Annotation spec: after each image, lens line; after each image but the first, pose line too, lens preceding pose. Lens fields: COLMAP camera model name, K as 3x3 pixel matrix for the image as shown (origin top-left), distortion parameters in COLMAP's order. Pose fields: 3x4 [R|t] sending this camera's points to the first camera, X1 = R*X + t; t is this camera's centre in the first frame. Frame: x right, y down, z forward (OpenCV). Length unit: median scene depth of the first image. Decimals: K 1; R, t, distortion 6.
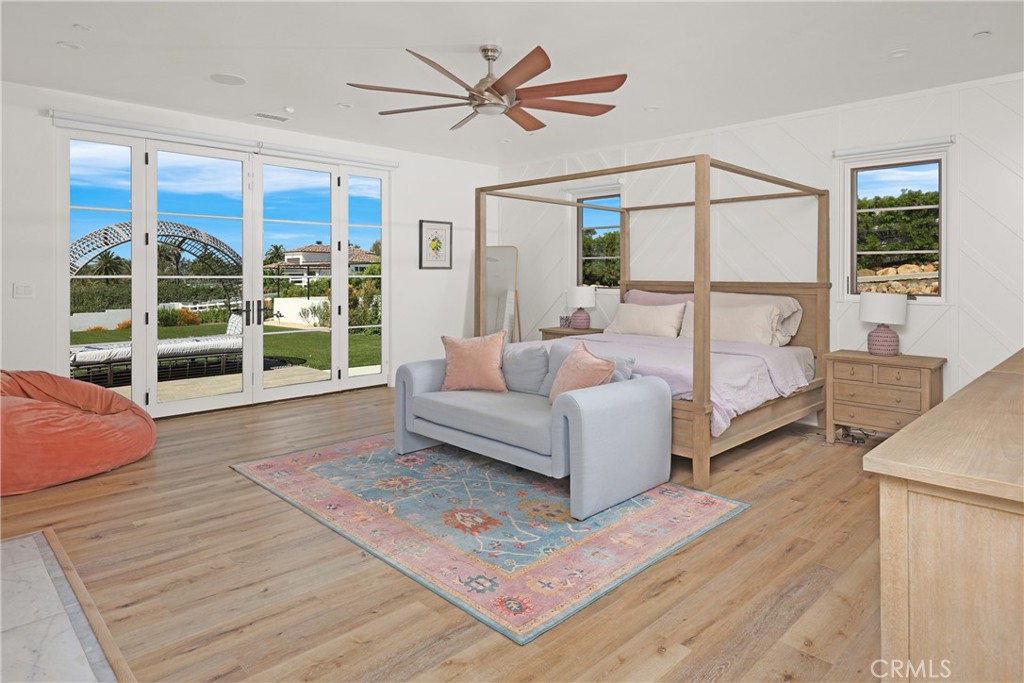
lens RADIAL K [[602.5, 0, 511.9], [0, 602.5, 343.0], [0, 0, 1]] dist [-0.000827, -0.000642]
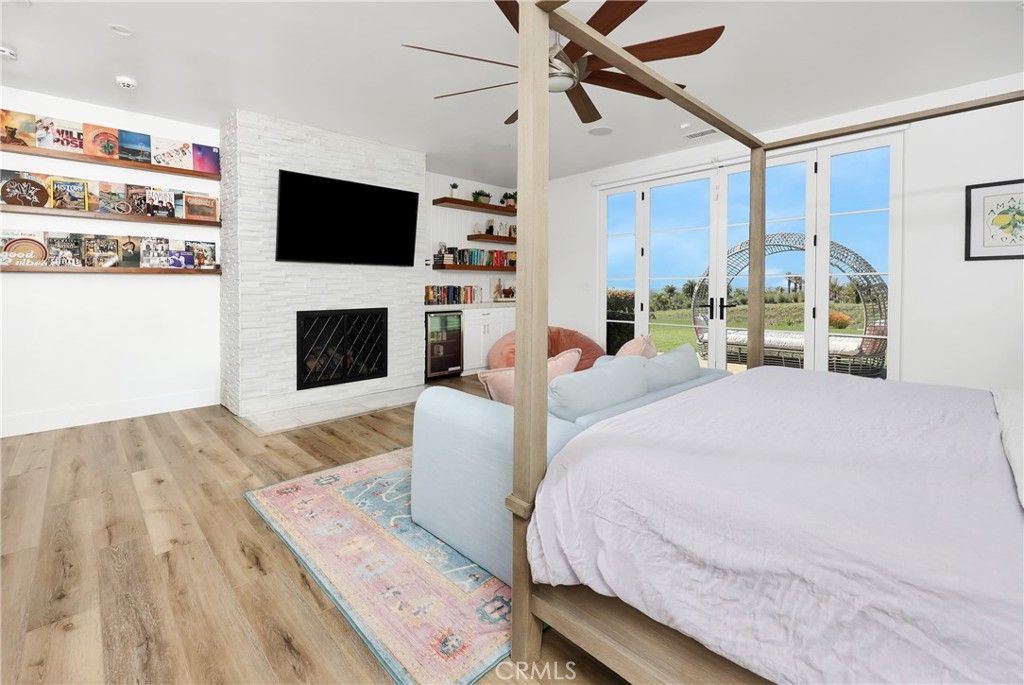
lens RADIAL K [[446.0, 0, 512.7], [0, 446.0, 332.9], [0, 0, 1]] dist [0.003216, 0.000714]
pose [[-0.010284, 0.099370, -0.994997, 0.925419], [-0.106439, 0.989288, 0.099899, -0.102475], [0.994266, 0.106934, 0.000403, 1.324811]]
